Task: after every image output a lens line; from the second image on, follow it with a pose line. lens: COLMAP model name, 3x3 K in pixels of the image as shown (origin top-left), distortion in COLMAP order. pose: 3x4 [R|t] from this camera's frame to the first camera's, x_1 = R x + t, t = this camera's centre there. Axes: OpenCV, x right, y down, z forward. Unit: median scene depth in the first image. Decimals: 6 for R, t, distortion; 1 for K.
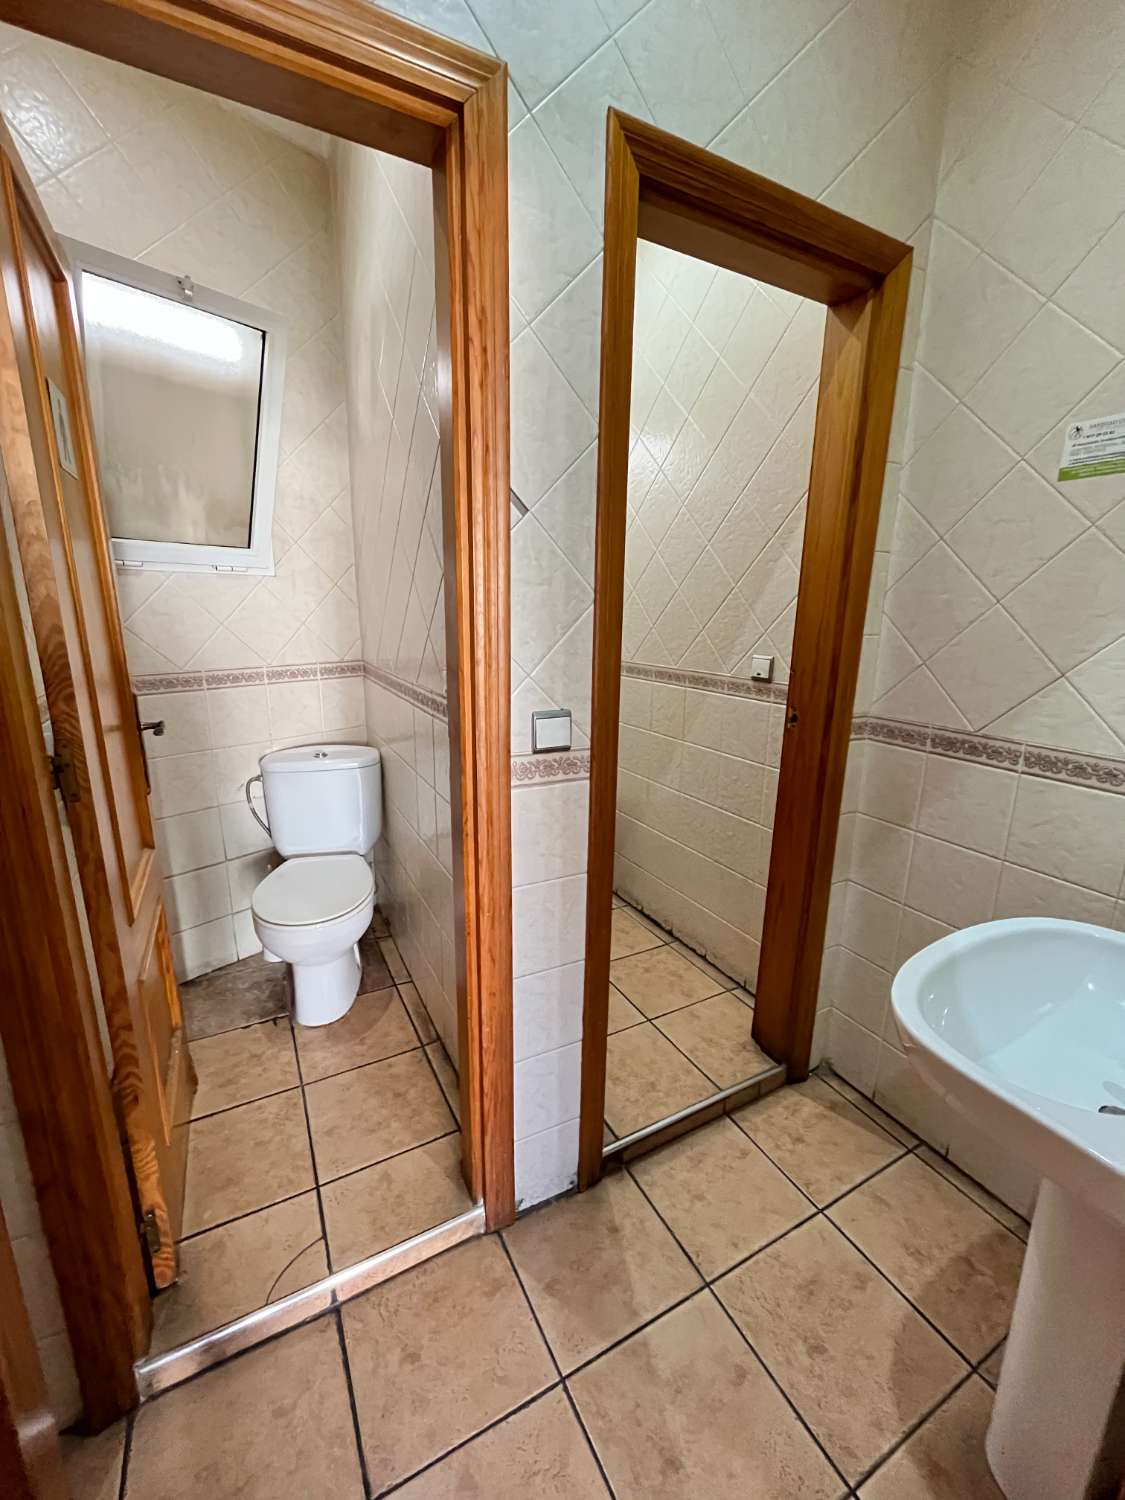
lens RADIAL K [[608.9, 0, 557.2], [0, 608.9, 748.8], [0, 0, 1]] dist [-0.000935, -0.000387]
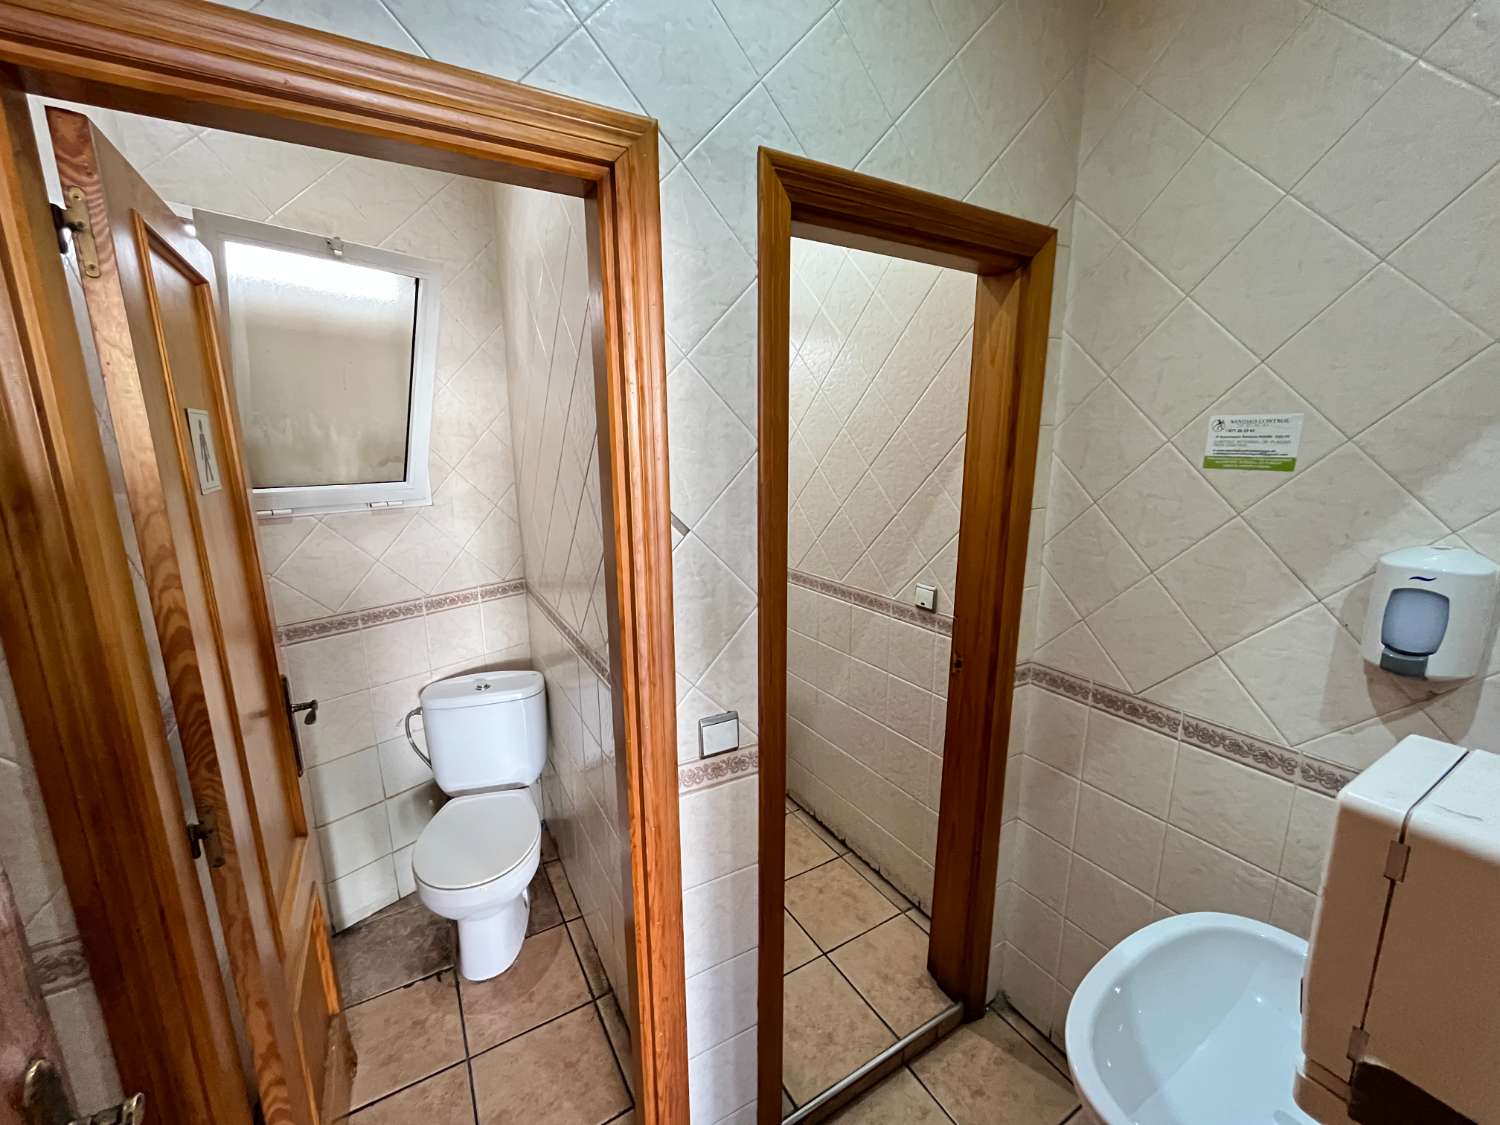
lens RADIAL K [[608.9, 0, 749.5], [0, 608.9, 566.8], [0, 0, 1]] dist [-0.000935, -0.000387]
pose [[0.998840, -0.025635, 0.040754, 0.005911], [0.026600, 0.999374, -0.023322, -0.212592], [-0.040130, 0.024379, 0.998897, 0.003043]]
